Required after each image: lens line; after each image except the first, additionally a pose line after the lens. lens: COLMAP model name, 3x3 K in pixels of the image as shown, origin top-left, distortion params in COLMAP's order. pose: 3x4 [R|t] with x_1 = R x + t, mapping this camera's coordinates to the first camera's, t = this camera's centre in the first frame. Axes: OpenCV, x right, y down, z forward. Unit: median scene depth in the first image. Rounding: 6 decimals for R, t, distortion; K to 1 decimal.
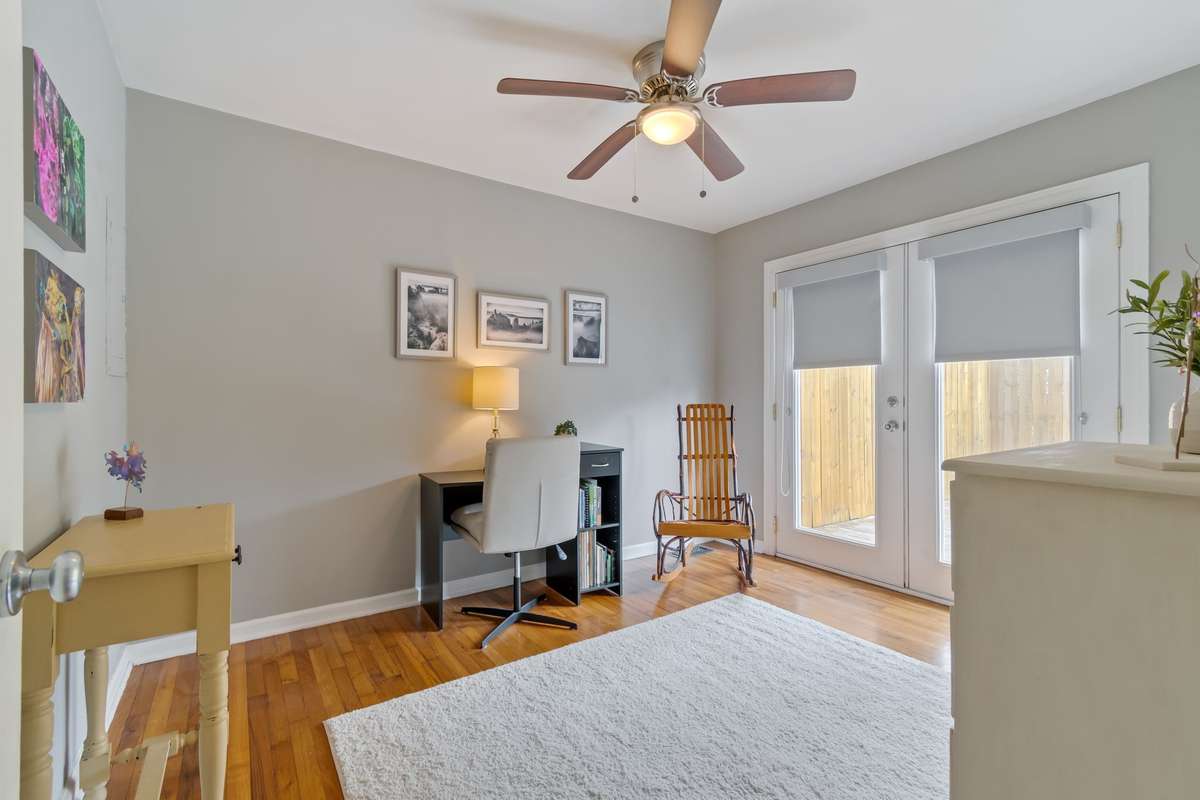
lens RADIAL K [[554.9, 0, 590.7], [0, 554.9, 413.5], [0, 0, 1]] dist [0.001160, 0.000912]
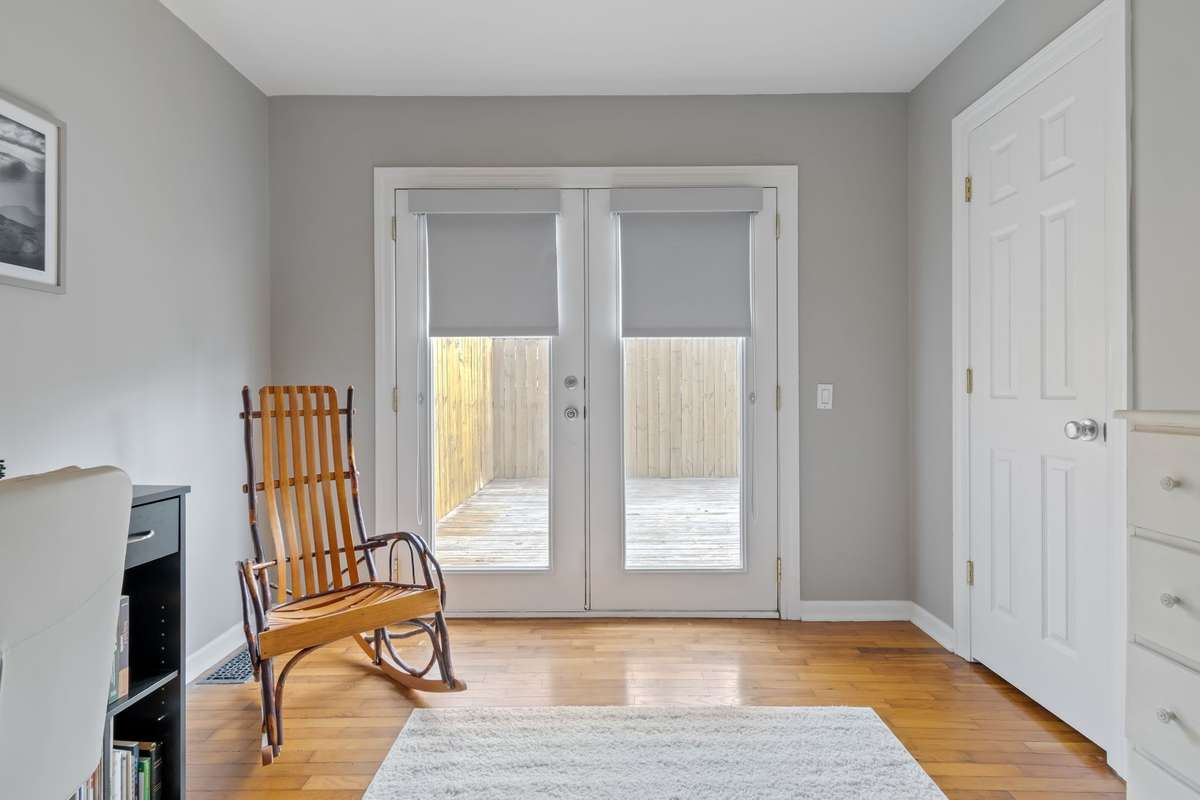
lens RADIAL K [[585.8, 0, 600.0], [0, 585.8, 400.0], [0, 0, 1]] dist [0.000962, -0.000271]
pose [[0.545839, -0.009201, 0.837840, -0.124958], [0.023373, 0.999718, -0.004249, 0.006981], [-0.837564, 0.021902, 0.545900, 0.446951]]
